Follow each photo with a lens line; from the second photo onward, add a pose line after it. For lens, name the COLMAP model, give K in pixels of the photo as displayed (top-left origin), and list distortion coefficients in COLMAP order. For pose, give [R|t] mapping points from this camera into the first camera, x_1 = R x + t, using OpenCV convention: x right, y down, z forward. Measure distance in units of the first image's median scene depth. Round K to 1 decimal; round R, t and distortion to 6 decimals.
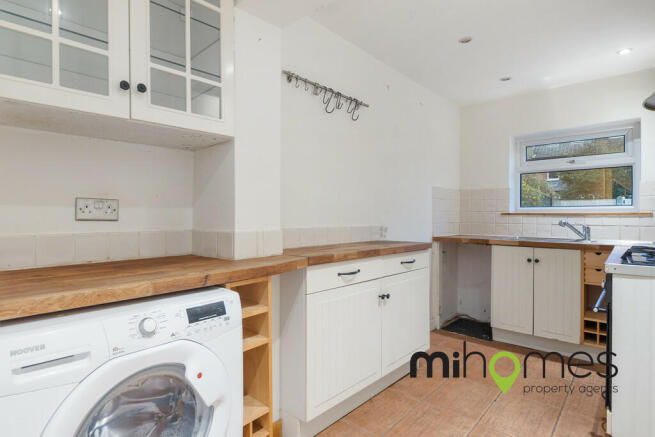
lens RADIAL K [[349.6, 0, 327.5], [0, 349.6, 217.8], [0, 0, 1]] dist [0.000494, 0.000339]
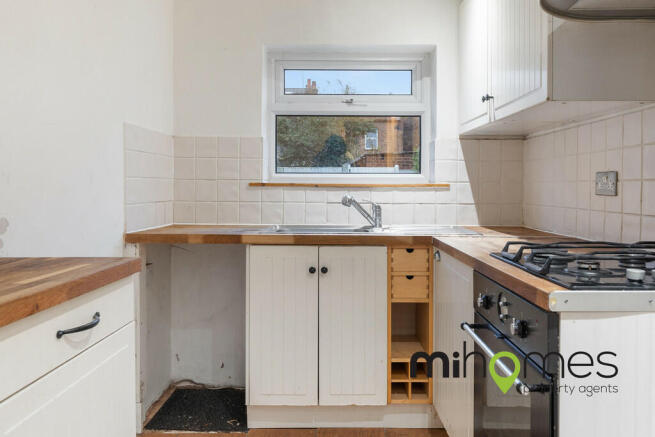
lens RADIAL K [[505.4, 0, 329.0], [0, 505.4, 198.8], [0, 0, 1]] dist [-0.016147, -0.006666]
pose [[0.743951, -0.011039, 0.668143, 0.069480], [-0.000779, 0.999849, 0.017386, -0.002297], [-0.668233, -0.013455, 0.743830, 0.375100]]
